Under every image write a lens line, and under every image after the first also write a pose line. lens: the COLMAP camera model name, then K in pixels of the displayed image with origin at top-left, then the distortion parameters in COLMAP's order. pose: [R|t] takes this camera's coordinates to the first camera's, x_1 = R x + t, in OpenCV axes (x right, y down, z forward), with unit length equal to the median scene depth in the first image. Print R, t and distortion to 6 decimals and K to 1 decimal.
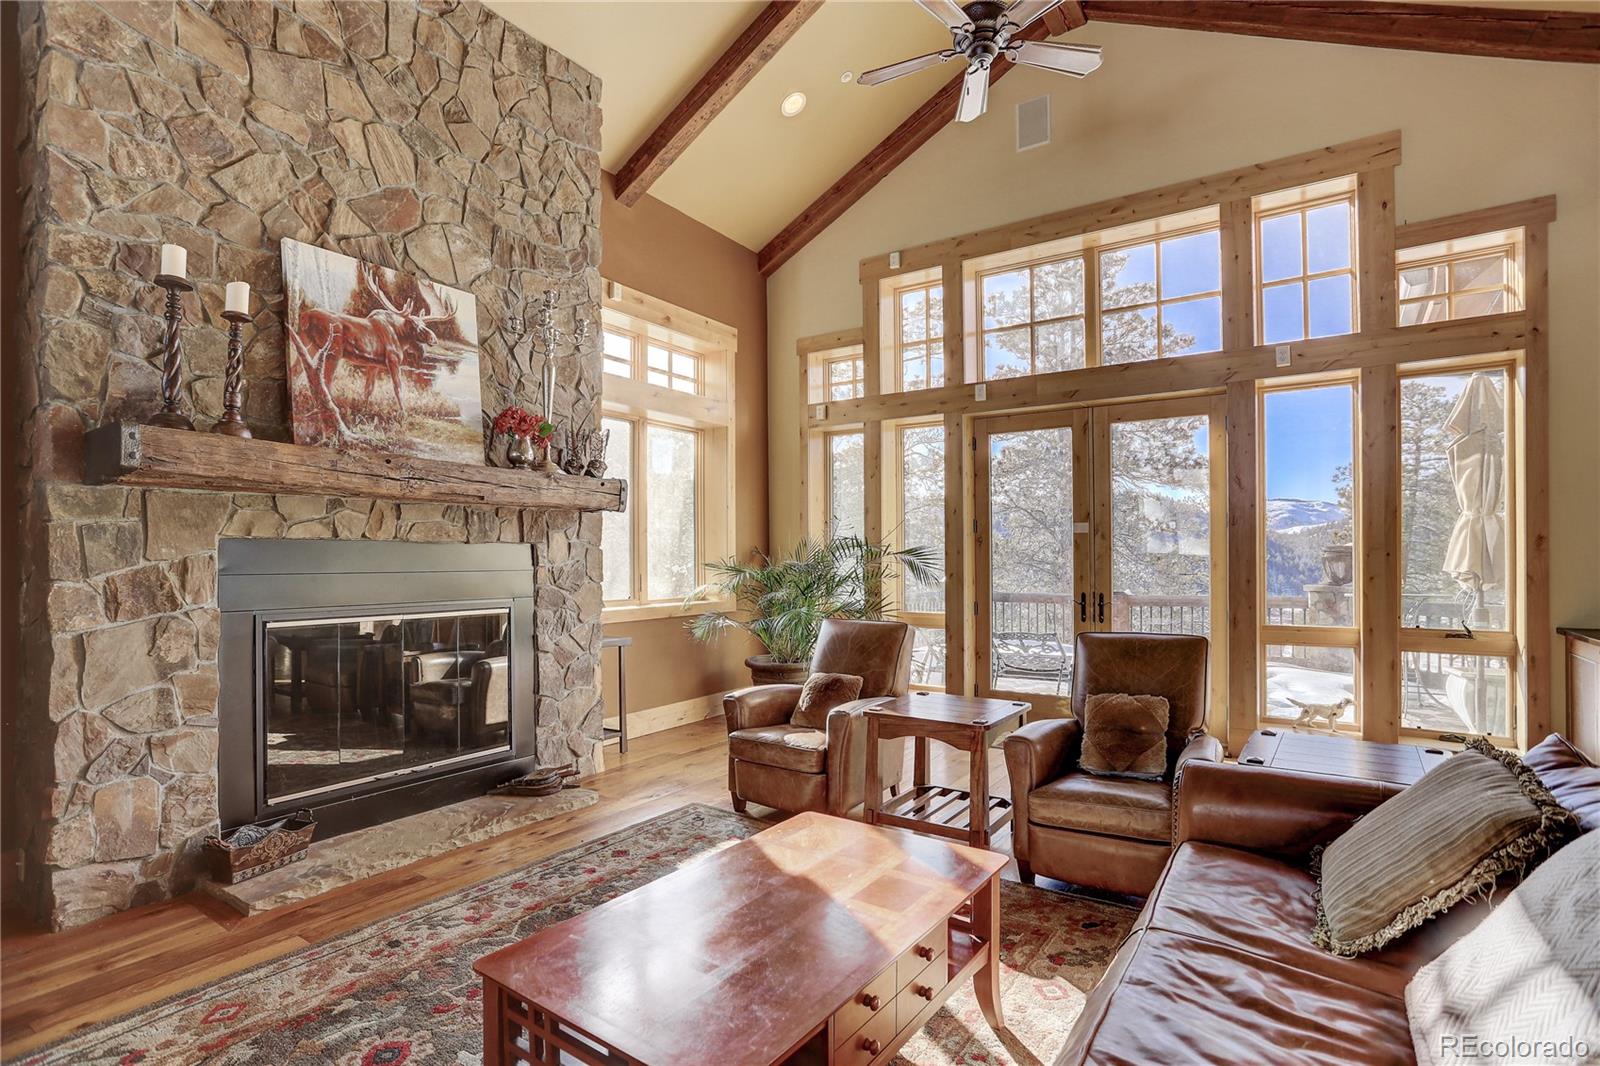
lens RADIAL K [[769.7, 0, 796.0], [0, 769.7, 552.8], [0, 0, 1]] dist [-0.039359, 0.015811]
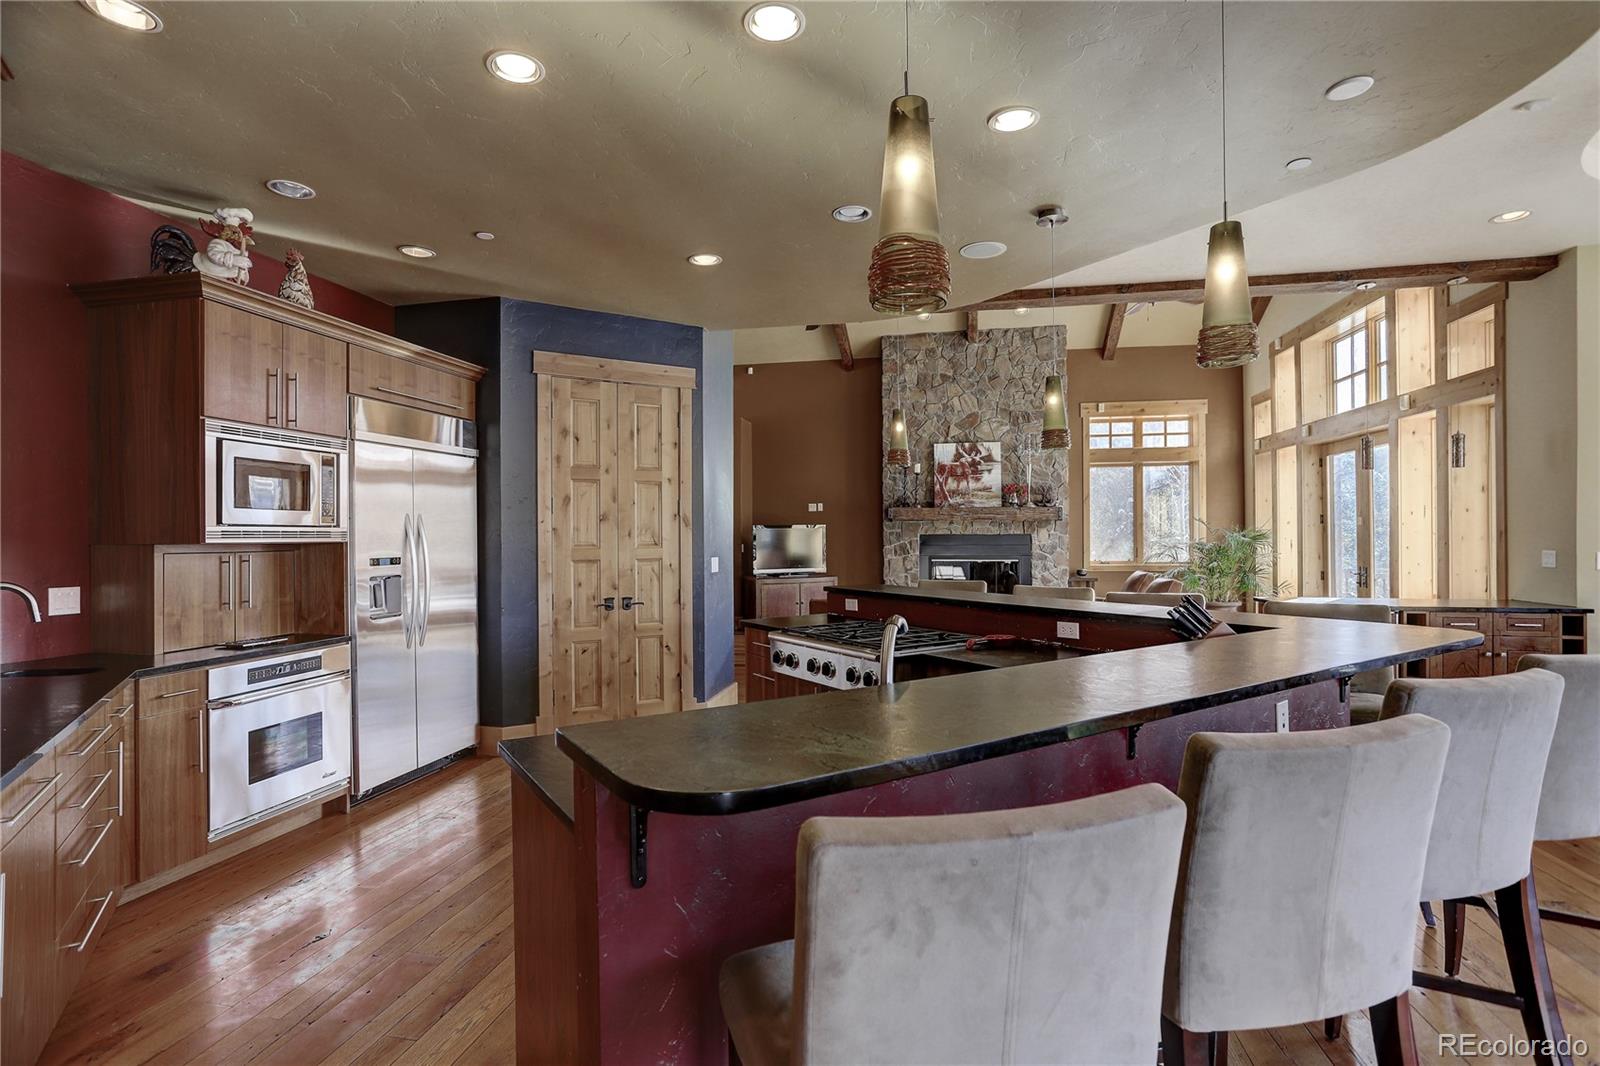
lens RADIAL K [[786.5, 0, 800.0], [0, 786.5, 533.0], [0, 0, 1]] dist [0.000551, 0.000102]
pose [[0.403462, -0.000912, -0.914996, 1.770072], [0.004894, 0.999987, 0.001161, -0.025115], [0.914983, -0.004947, 0.403461, -0.737818]]
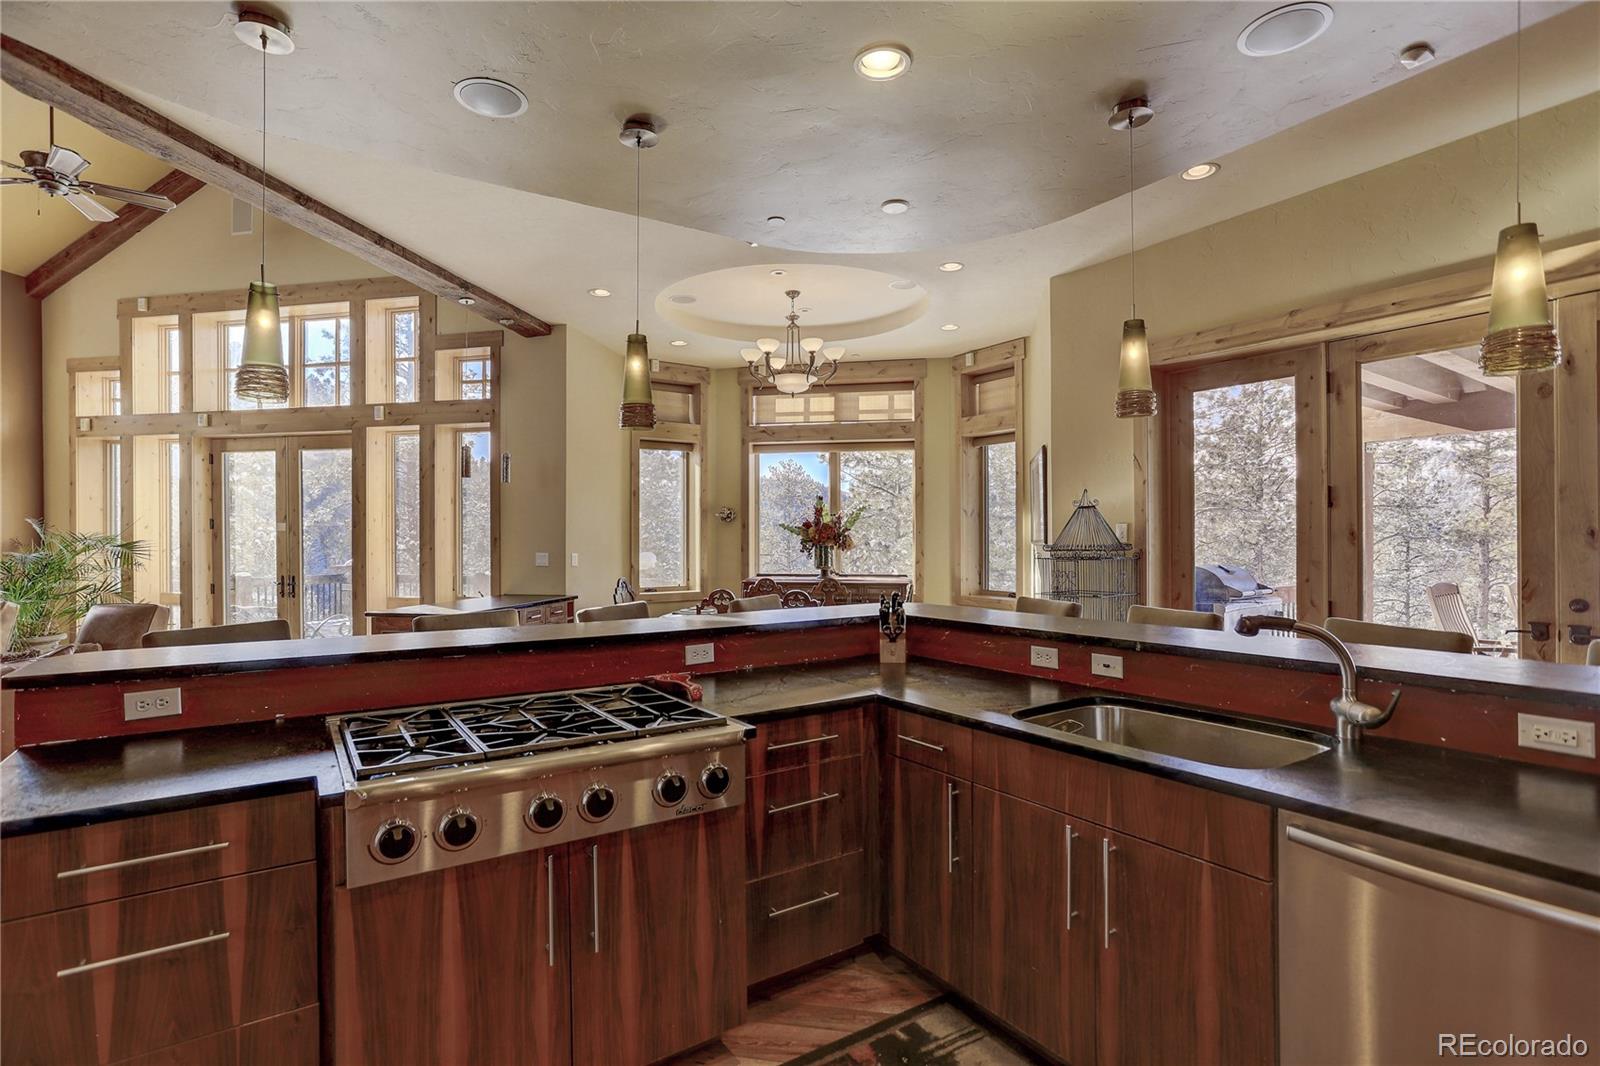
lens RADIAL K [[769.7, 0, 796.0], [0, 769.7, 552.8], [0, 0, 1]] dist [-0.039359, 0.015811]
pose [[0.915088, -0.001607, 0.403251, 0.907454], [-0.004082, 0.999904, 0.013250, -0.013125], [-0.403234, -0.013771, 0.914993, -0.782544]]
